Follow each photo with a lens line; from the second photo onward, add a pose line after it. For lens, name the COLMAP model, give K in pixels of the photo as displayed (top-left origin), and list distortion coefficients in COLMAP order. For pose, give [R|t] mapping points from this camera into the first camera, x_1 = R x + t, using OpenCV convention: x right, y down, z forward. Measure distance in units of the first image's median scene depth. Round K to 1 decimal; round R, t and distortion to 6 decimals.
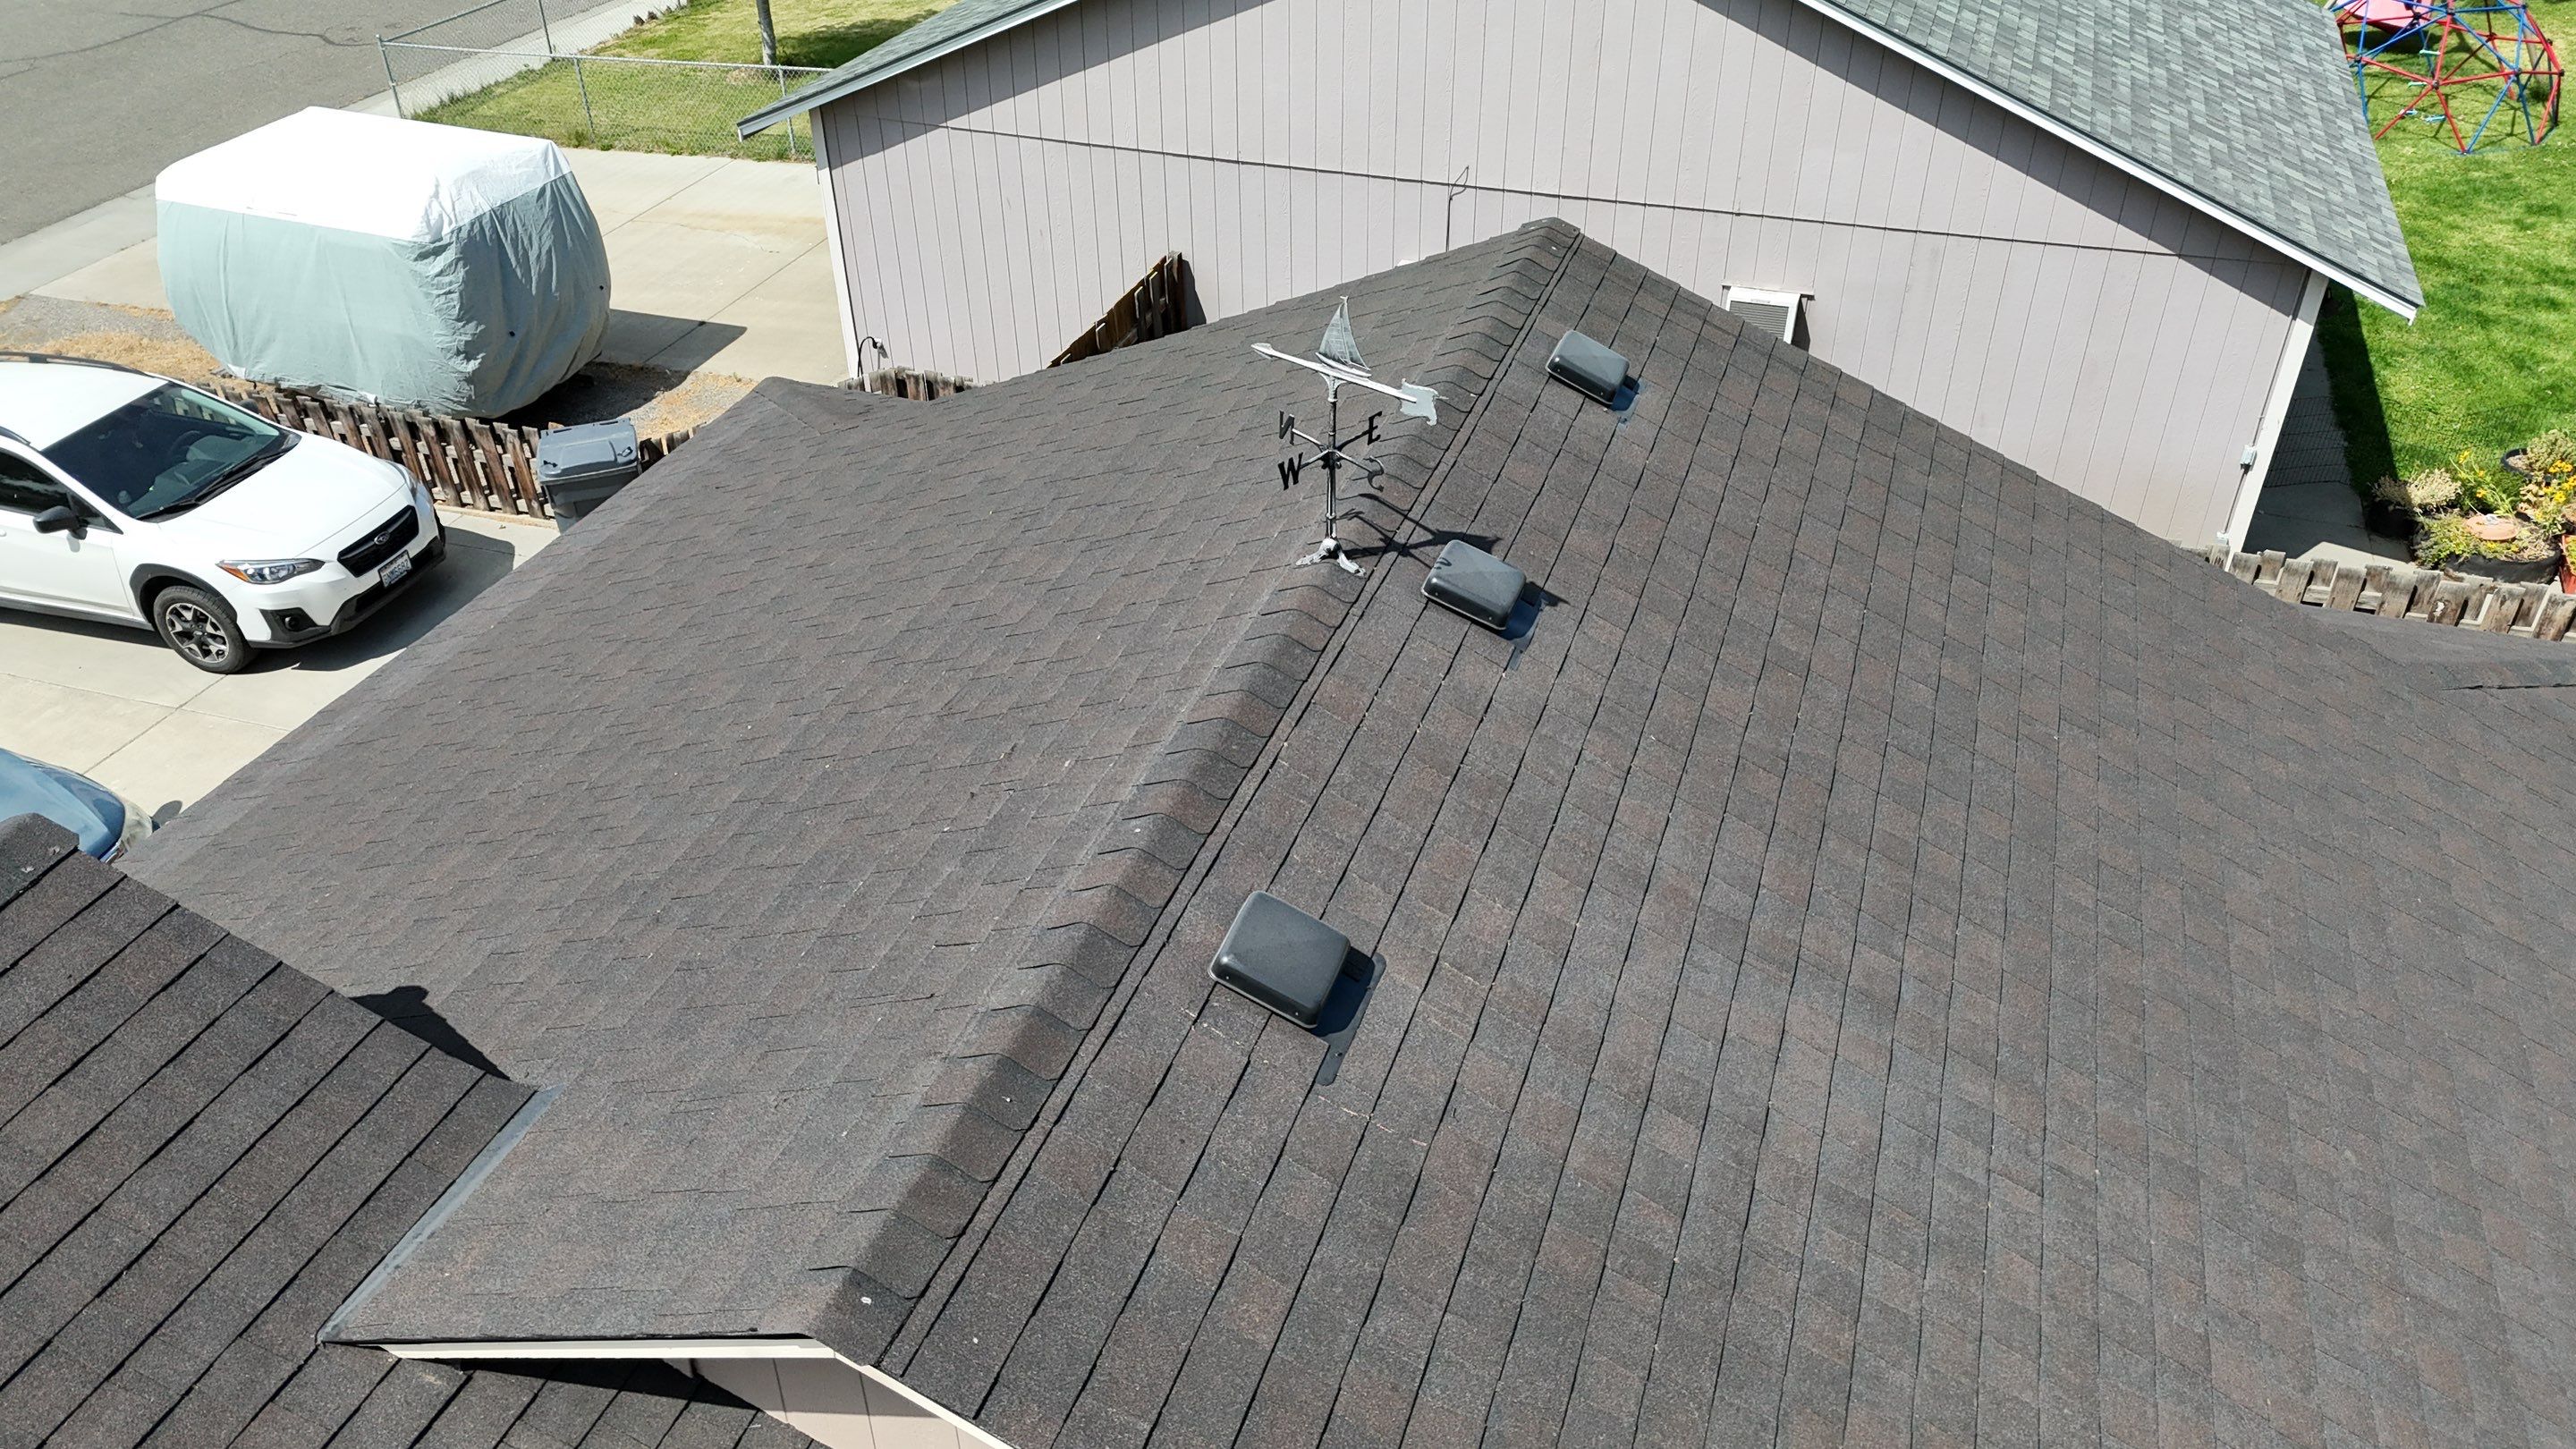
lens RADIAL K [[1883.6, 0, 1288.0], [0, 1883.6, 724.5], [0, 0, 1]] dist [0.073670, -0.066128]
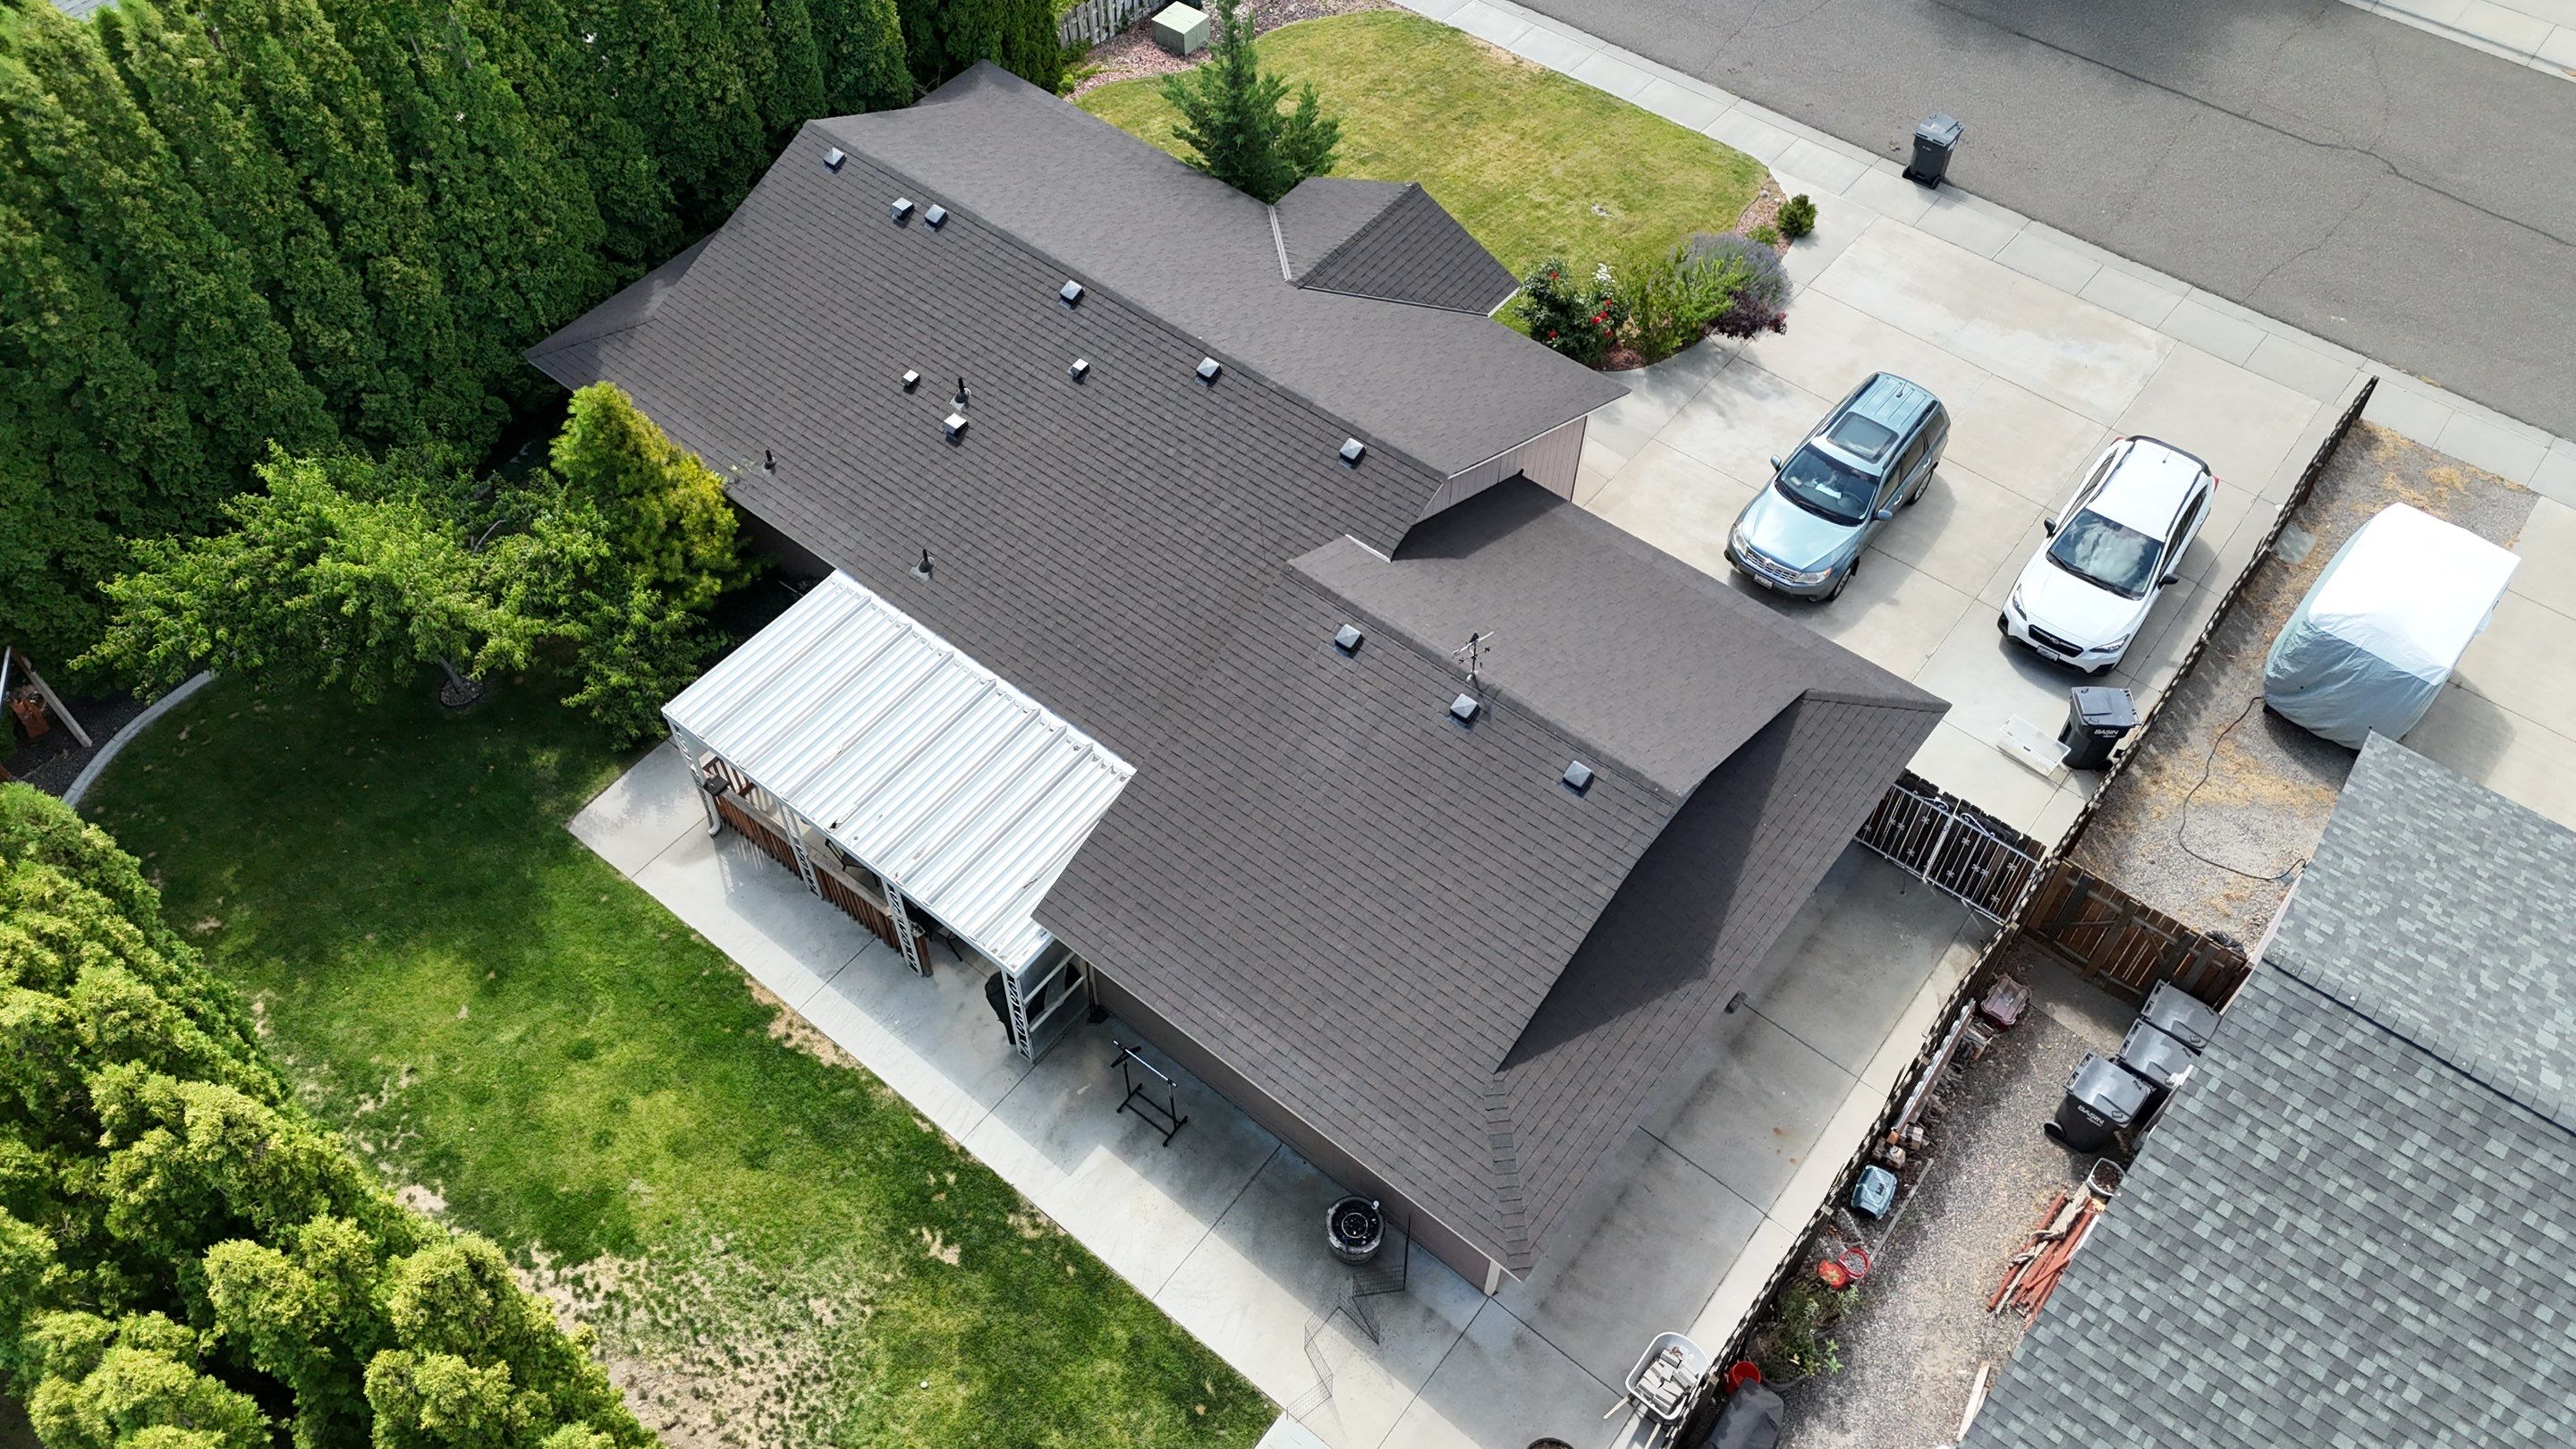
lens RADIAL K [[1883.6, 0, 1288.0], [0, 1883.6, 724.5], [0, 0, 1]] dist [0.073670, -0.066128]
pose [[-0.327825, 0.754413, -0.568675, 1.034226], [-0.547003, 0.339206, 0.765328, -1.196241], [0.770272, 0.561961, 0.301466, -0.193423]]
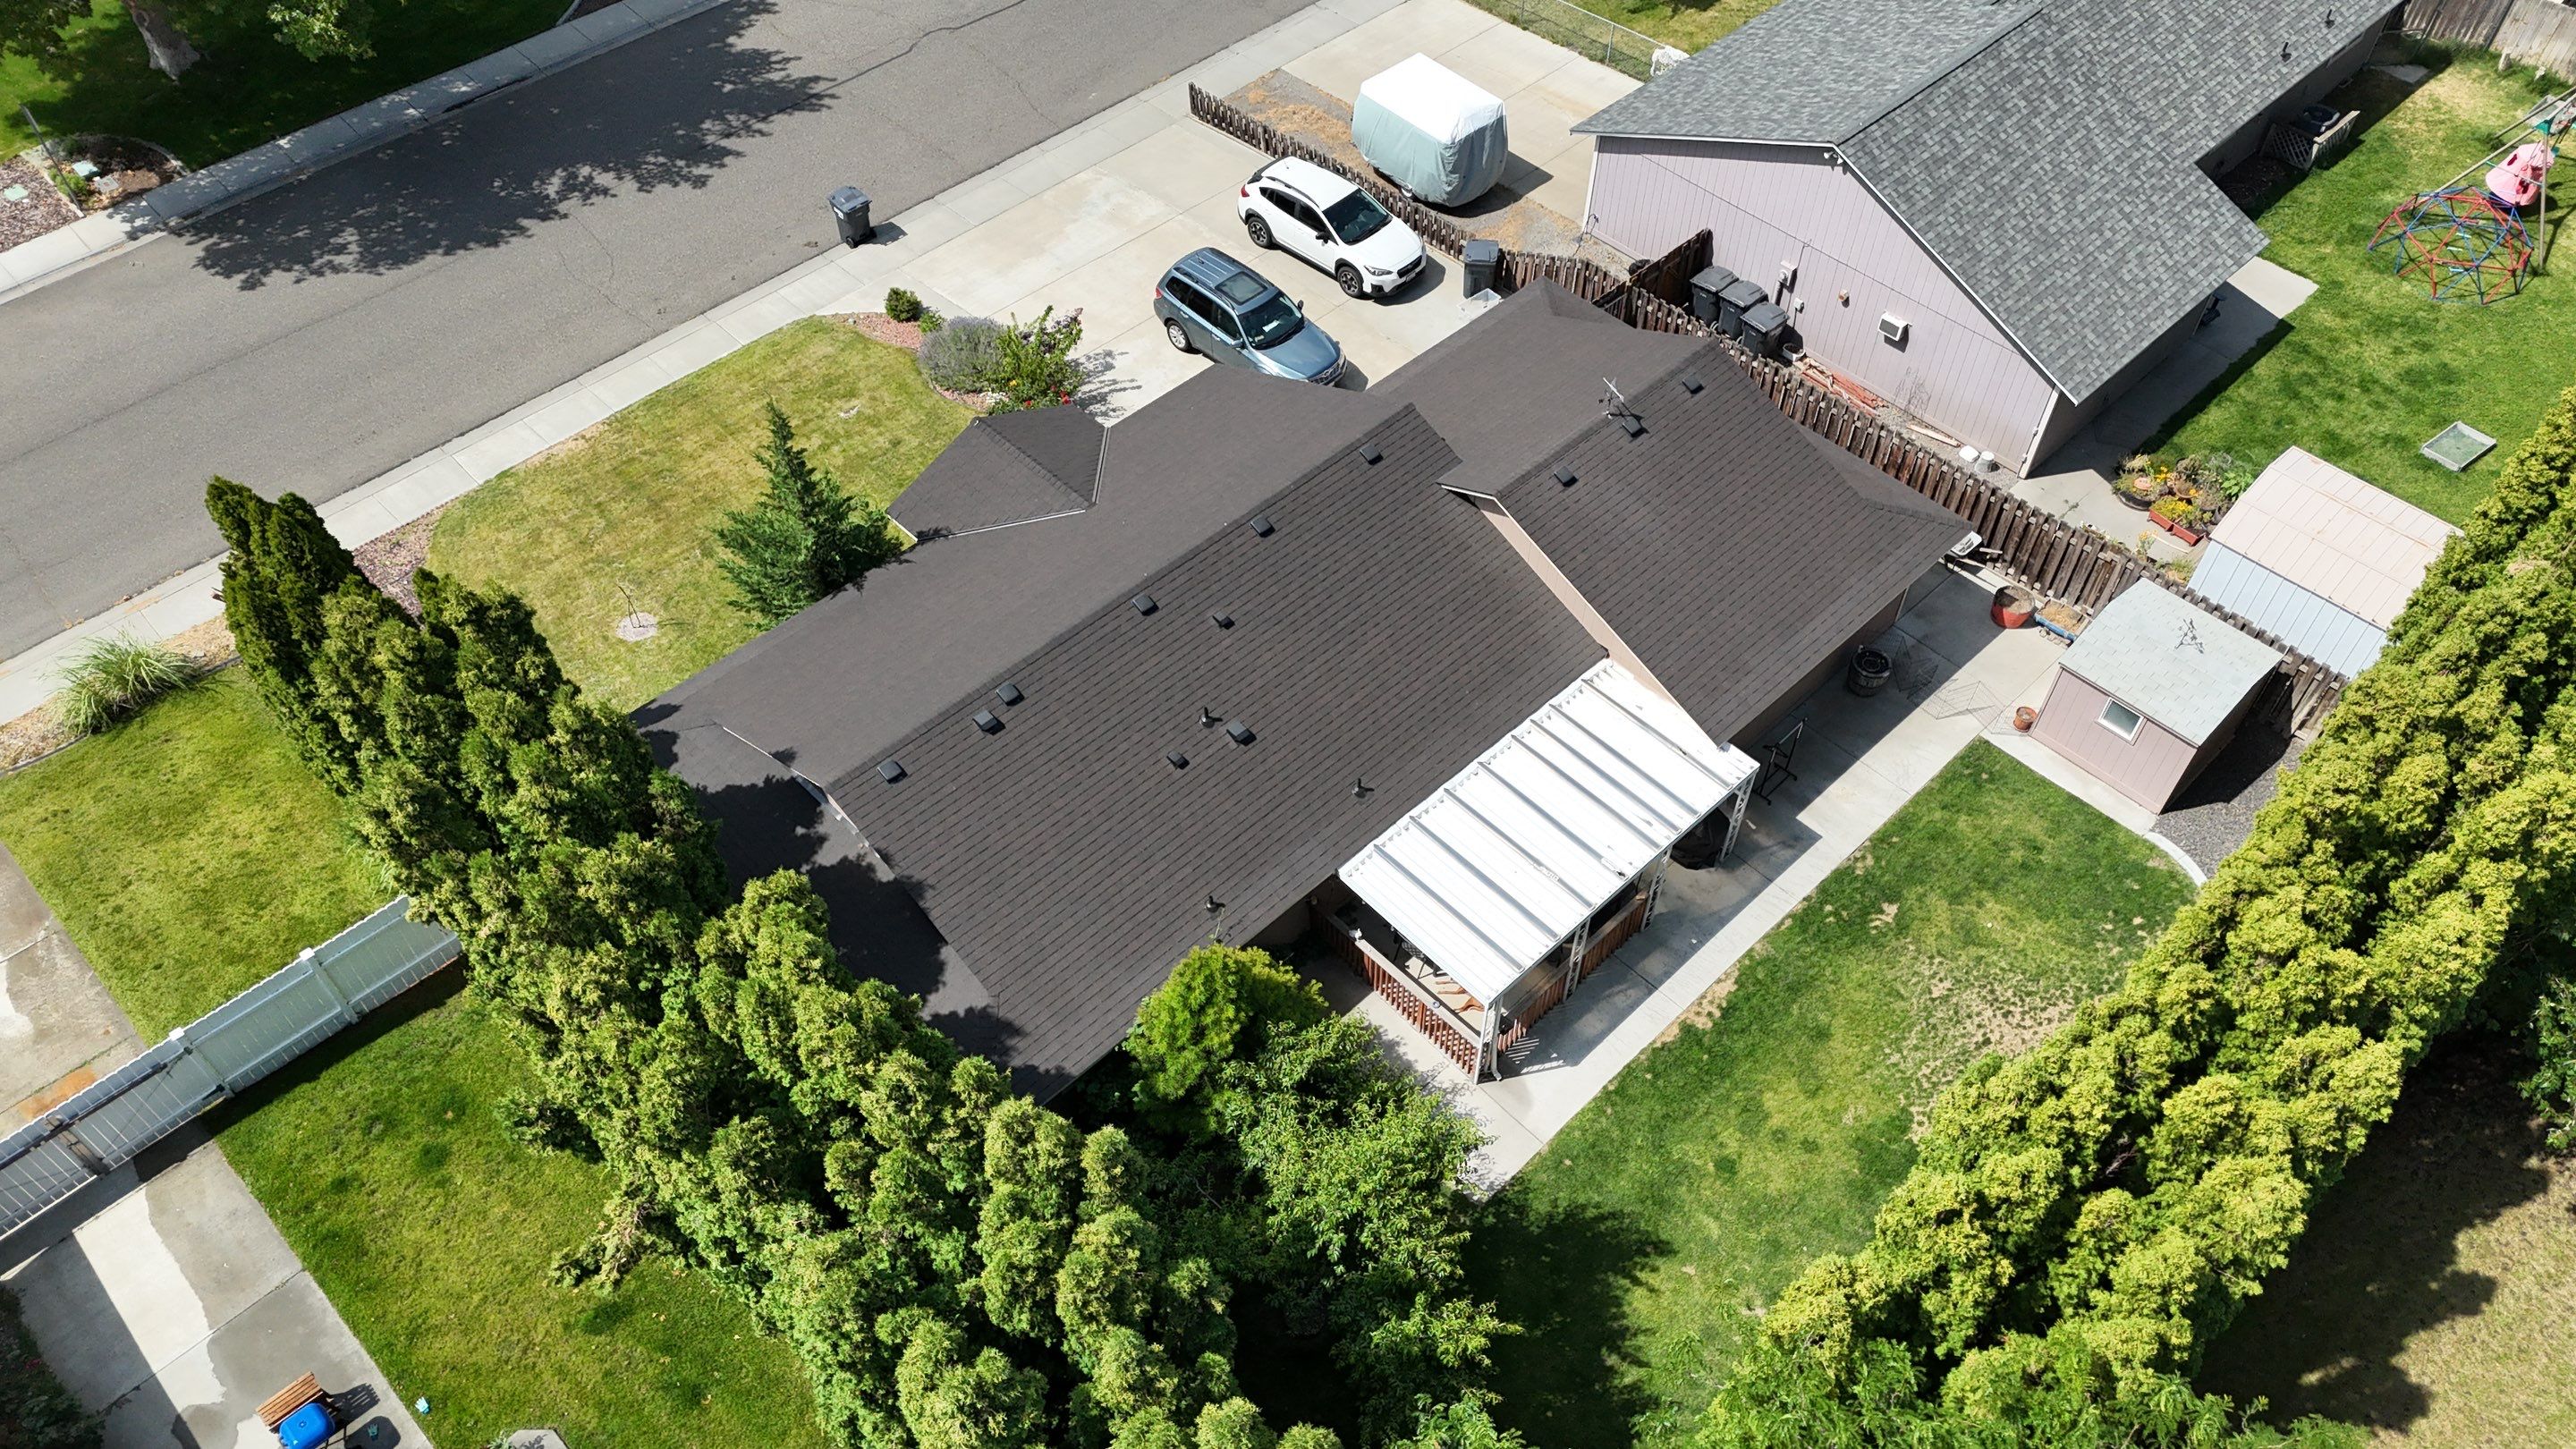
lens RADIAL K [[1883.6, 0, 1288.0], [0, 1883.6, 724.5], [0, 0, 1]] dist [0.073670, -0.066128]
pose [[0.892893, 0.352122, -0.280627, 0.447128], [-0.267932, 0.916398, 0.297366, -0.274422], [0.361876, -0.190327, 0.912591, -1.947239]]
